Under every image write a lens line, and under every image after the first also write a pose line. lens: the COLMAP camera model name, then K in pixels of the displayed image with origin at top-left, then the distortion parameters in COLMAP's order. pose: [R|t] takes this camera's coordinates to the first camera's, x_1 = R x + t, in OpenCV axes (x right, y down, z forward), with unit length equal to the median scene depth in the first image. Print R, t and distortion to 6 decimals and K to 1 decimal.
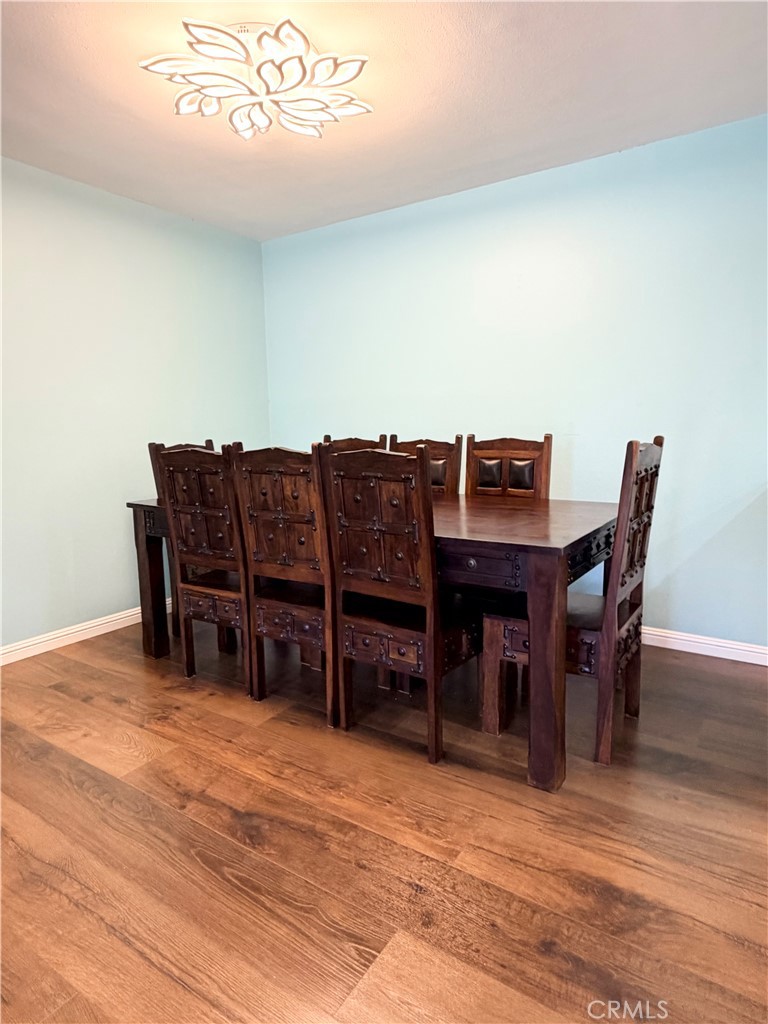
lens RADIAL K [[596.4, 0, 379.1], [0, 596.4, 509.4], [0, 0, 1]] dist [-0.001221, 0.001214]
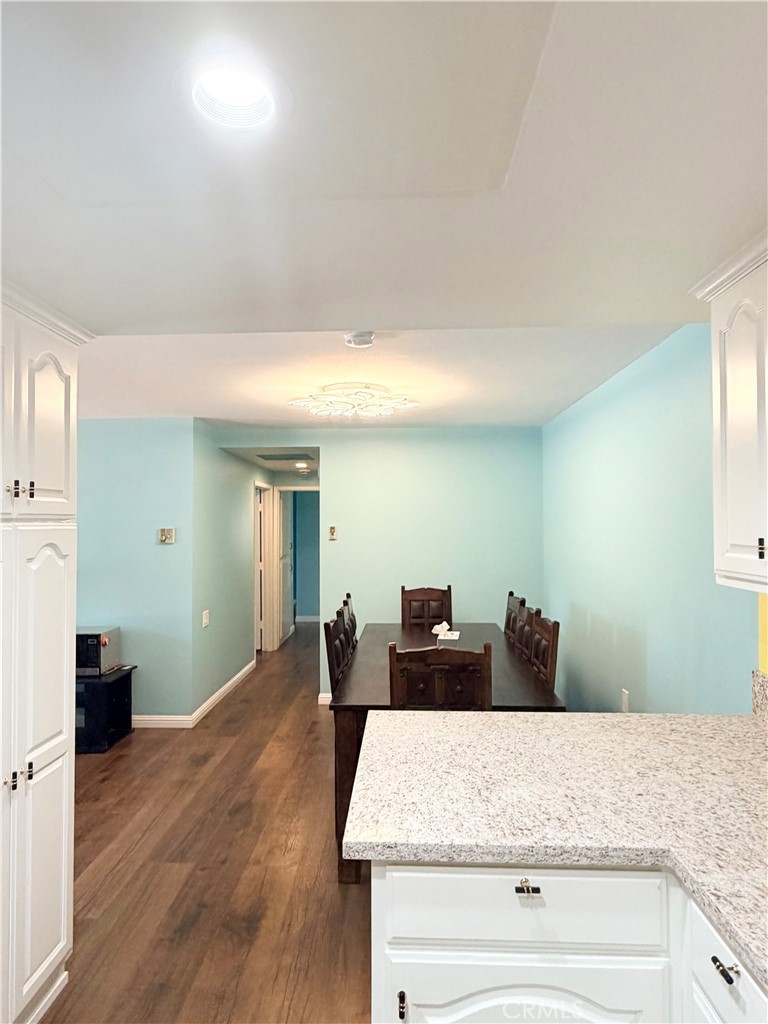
lens RADIAL K [[596.4, 0, 381.7], [0, 596.4, 513.4], [0, 0, 1]] dist [-0.001221, 0.001214]
pose [[0.526027, -0.002773, -0.850463, 1.339015], [-0.121843, 0.989433, -0.078589, -0.251459], [0.841694, 0.144963, 0.520131, 0.195762]]
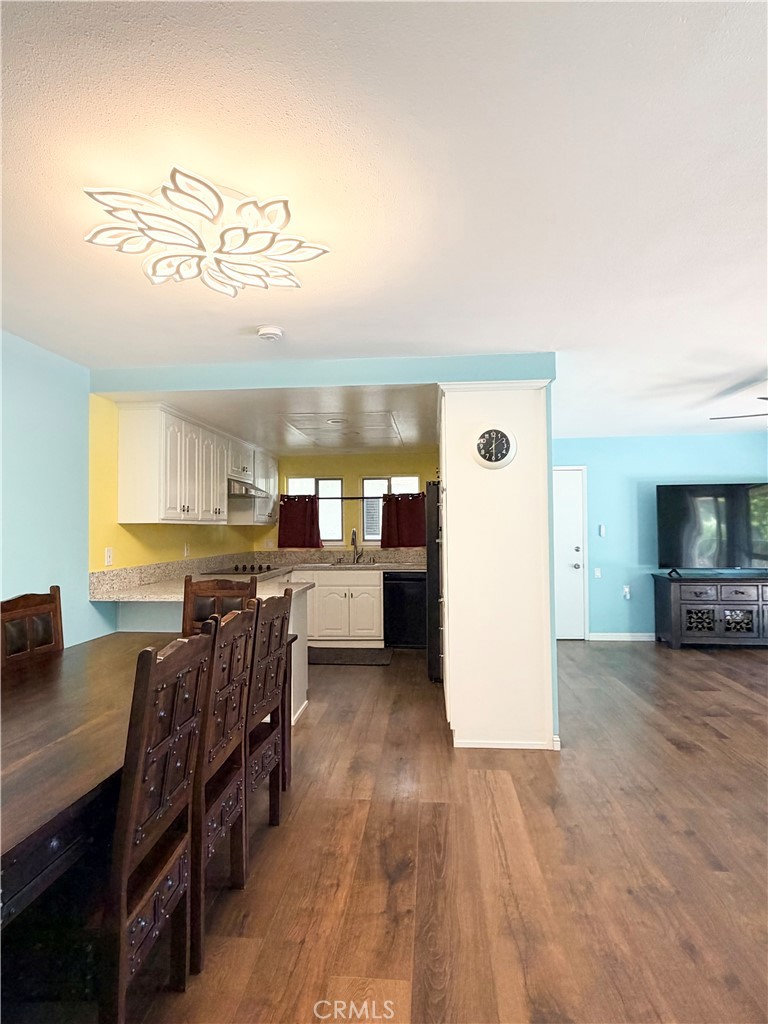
lens RADIAL K [[550.4, 0, 383.6], [0, 550.4, 516.1], [0, 0, 1]] dist [0.000146, -0.001149]
pose [[-0.479597, 0.041202, 0.876521, -1.079116], [0.139177, 0.989824, 0.029624, -0.252642], [-0.866381, 0.136200, -0.480451, 1.230412]]
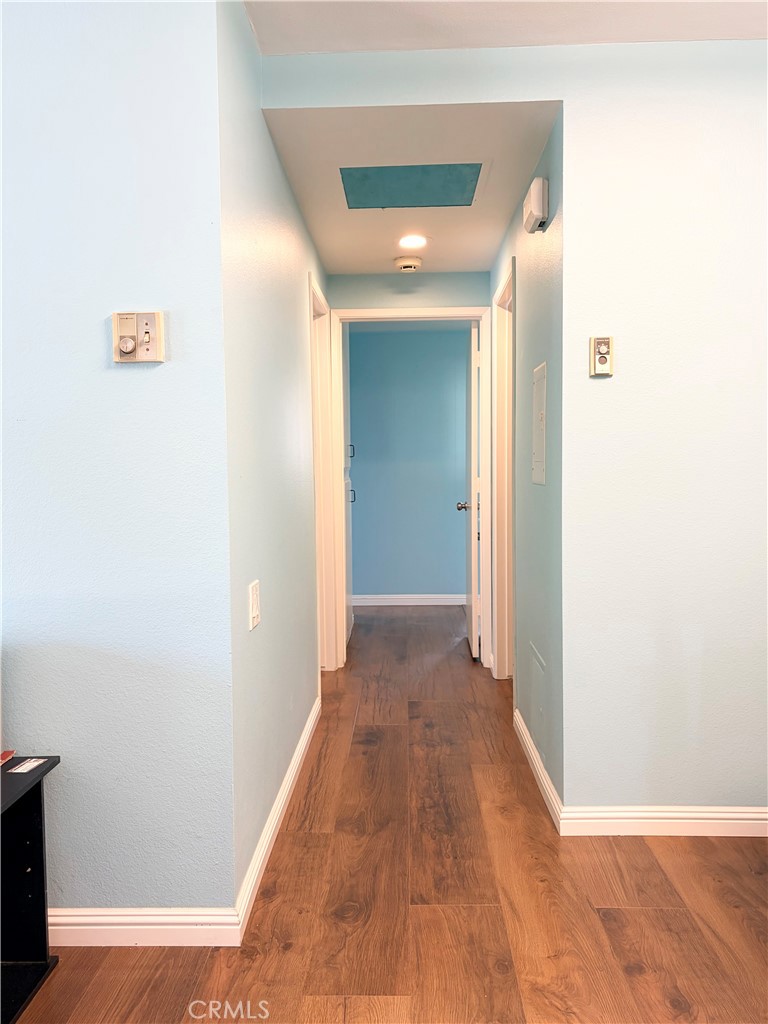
lens RADIAL K [[861.4, 0, 379.2], [0, 861.4, 518.3], [0, 0, 1]] dist [0.009588, 0.004847]
pose [[0.529288, 0.062438, -0.846141, 0.033500], [-0.112297, 0.993670, 0.003079, -0.078711], [0.840978, 0.093389, 0.532950, 0.413265]]
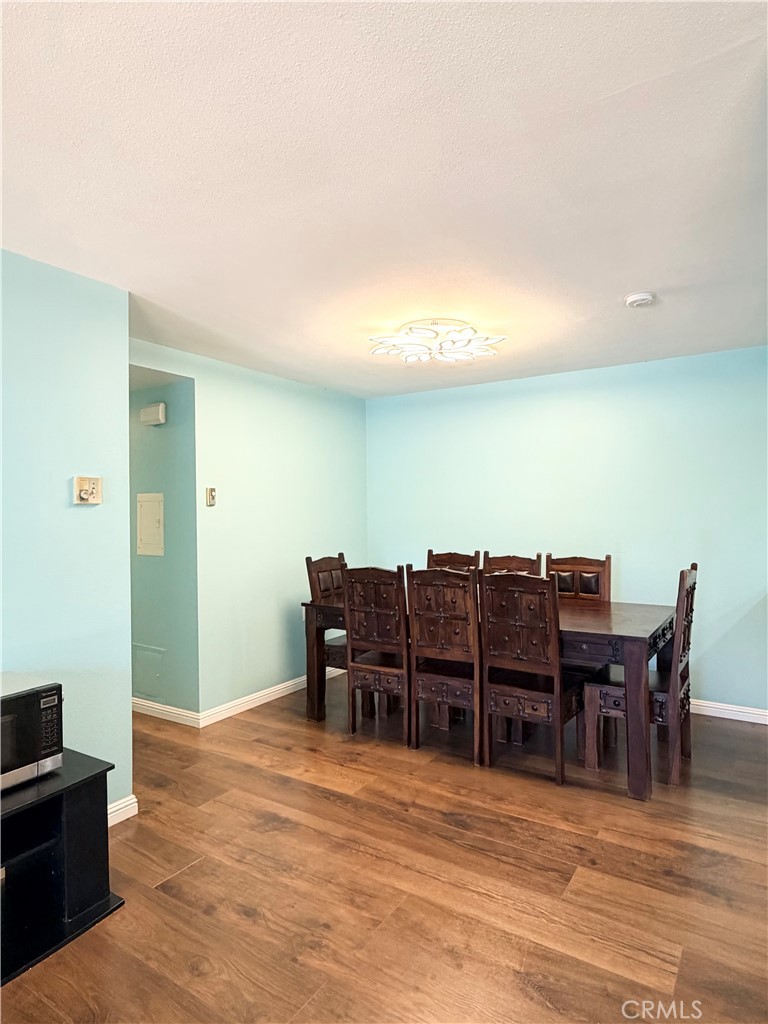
lens RADIAL K [[596.4, 0, 378.6], [0, 596.4, 512.2], [0, 0, 1]] dist [-0.001221, 0.001214]
pose [[0.999900, 0.005467, 0.013005, -0.359437], [-0.003594, 0.990163, -0.139875, -0.035032], [-0.013642, 0.139814, 0.990084, -0.520134]]
